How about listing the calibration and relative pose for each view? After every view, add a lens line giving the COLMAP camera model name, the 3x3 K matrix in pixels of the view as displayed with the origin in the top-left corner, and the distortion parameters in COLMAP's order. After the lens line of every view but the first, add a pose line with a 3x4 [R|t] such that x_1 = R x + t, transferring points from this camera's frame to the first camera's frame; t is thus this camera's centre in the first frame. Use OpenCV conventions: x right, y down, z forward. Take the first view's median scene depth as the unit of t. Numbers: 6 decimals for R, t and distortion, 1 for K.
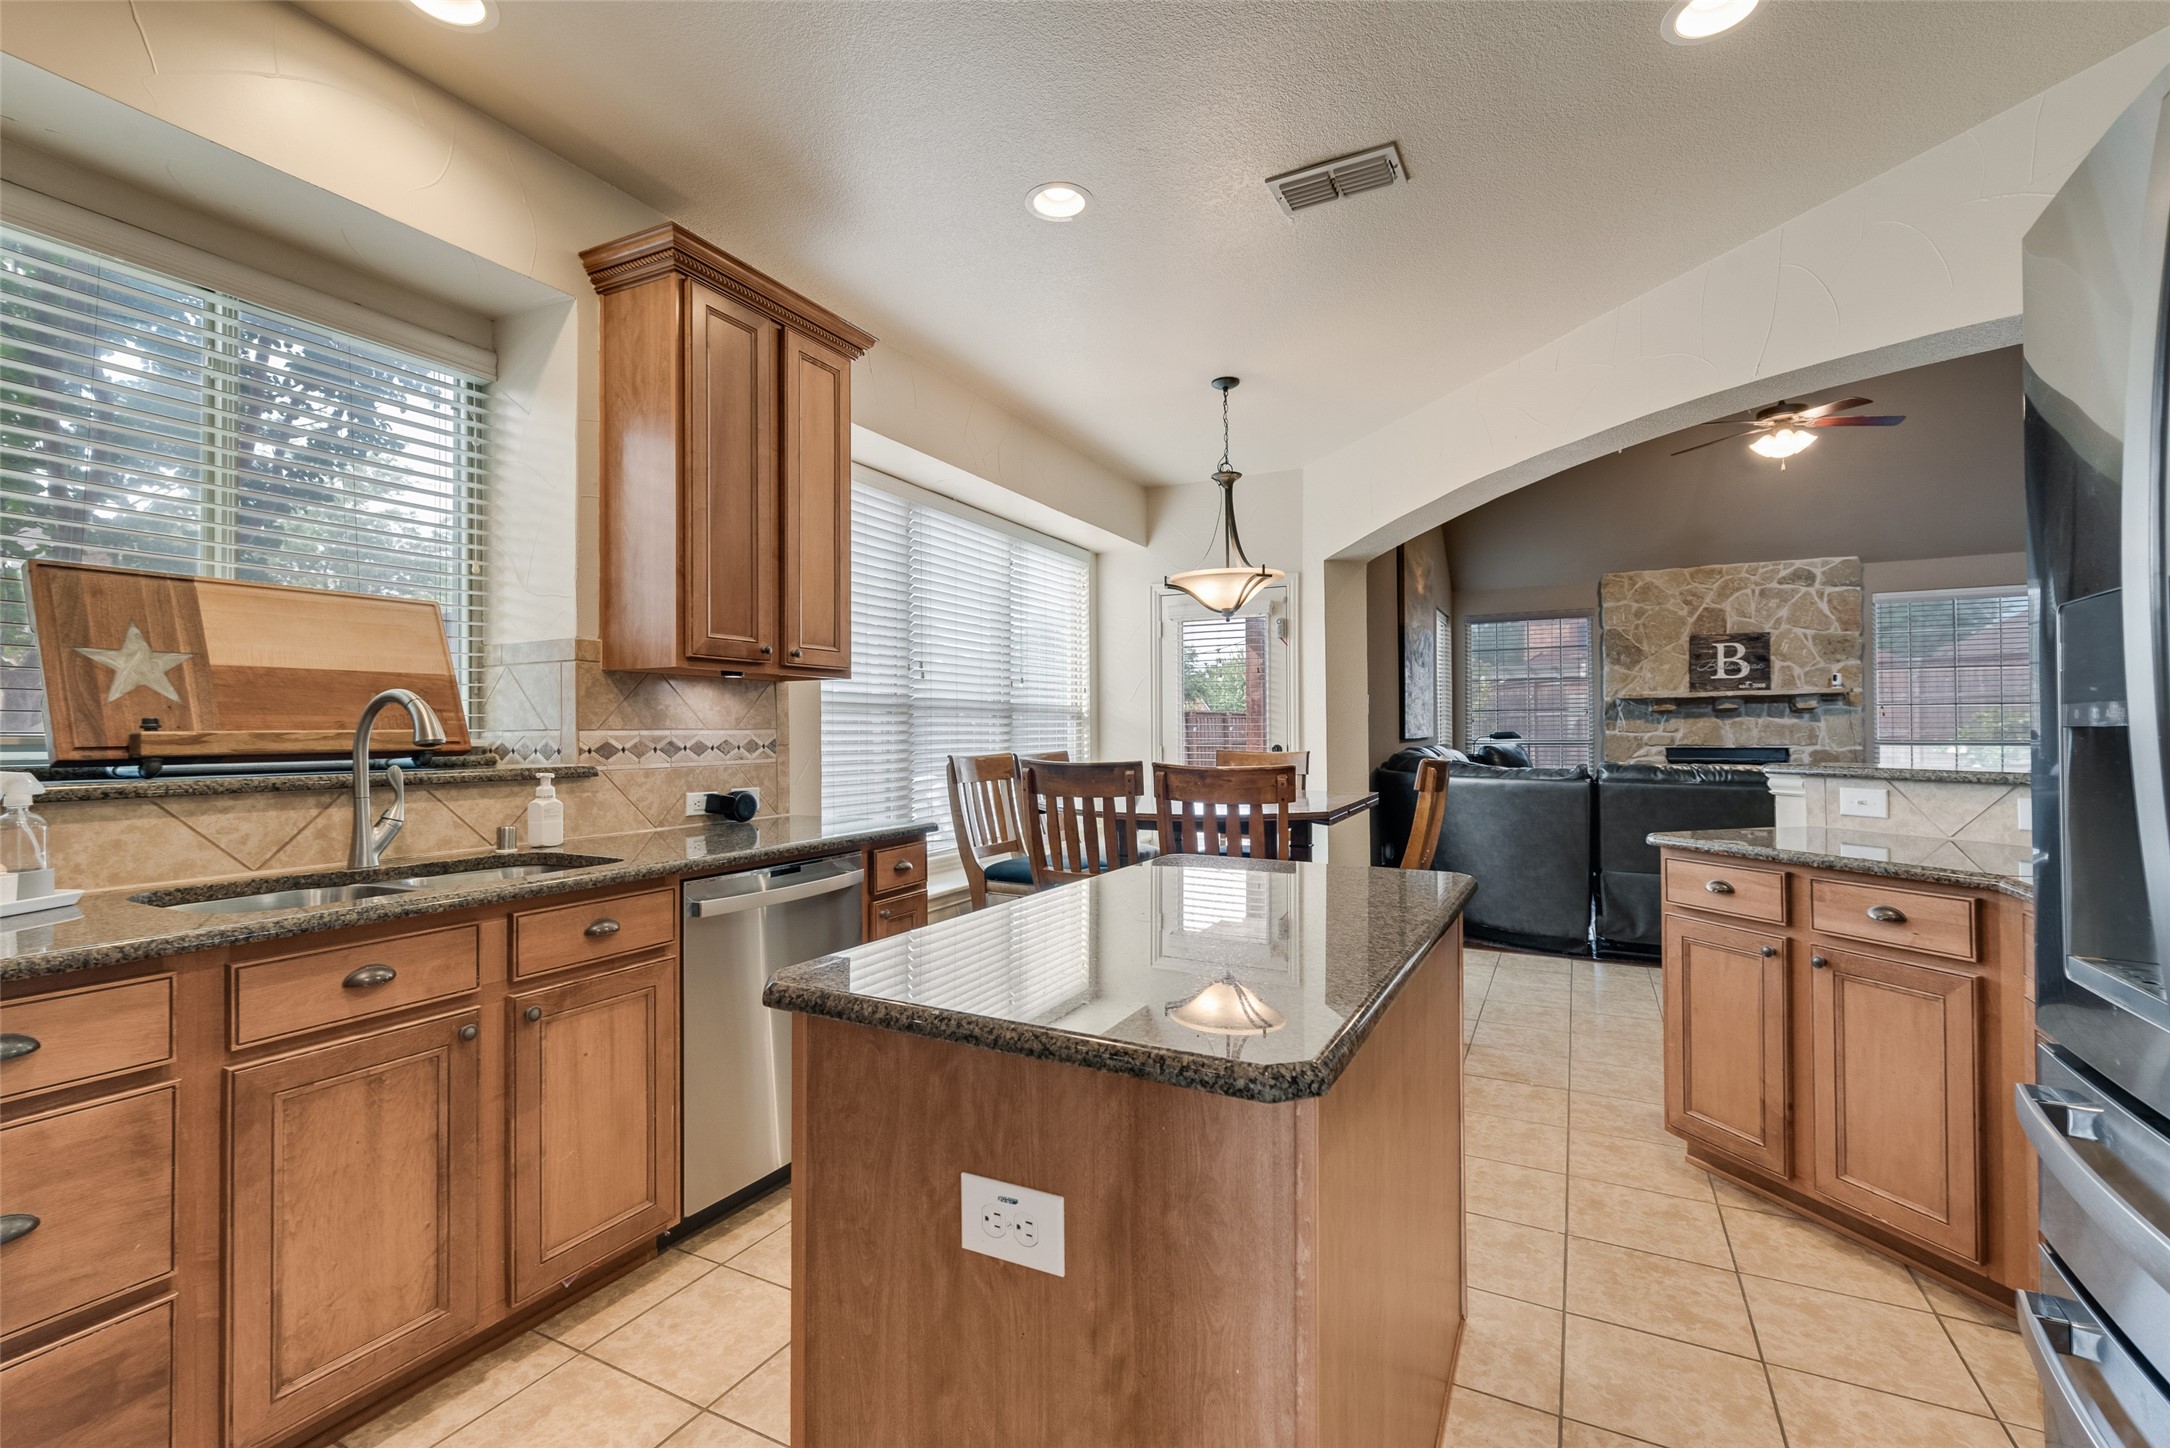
lens RADIAL K [[946.5, 0, 1092.3], [0, 946.5, 719.5], [0, 0, 1]] dist [0.014702, -0.000427]
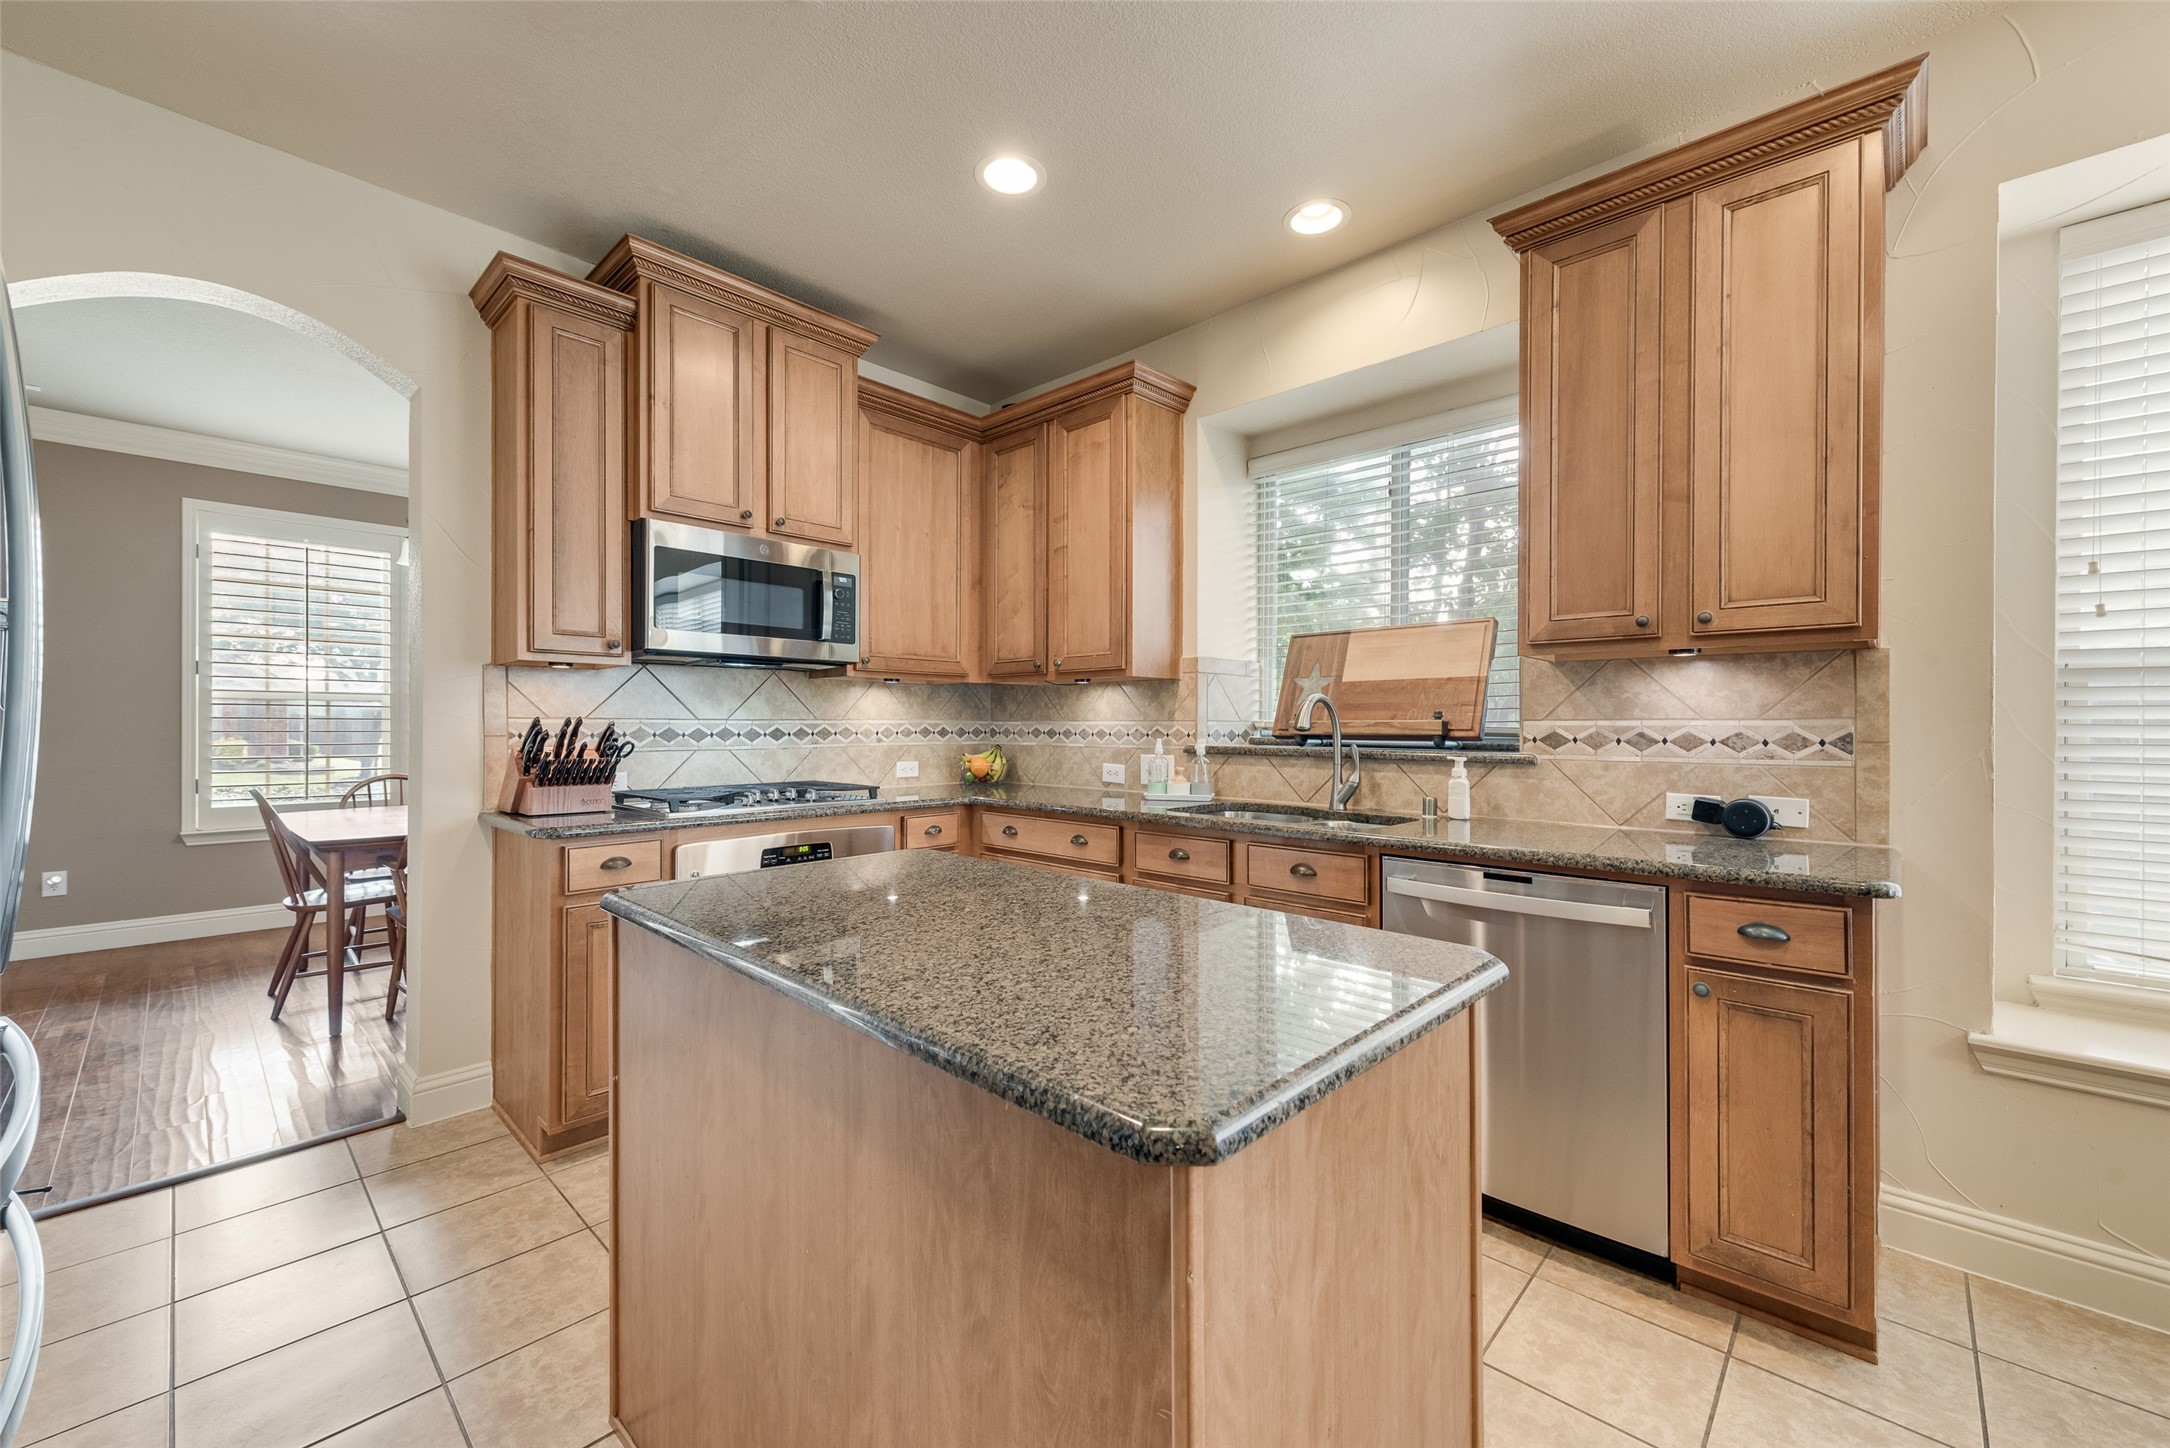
lens RADIAL K [[848.3, 0, 1083.7], [0, 848.3, 719.7], [0, 0, 1]] dist [0.010912, 0.000090]
pose [[-0.287103, -0.001566, -0.957899, 0.300356], [0.011099, 0.999926, -0.004961, 0.005498], [0.957835, -0.012057, -0.287064, 0.454672]]
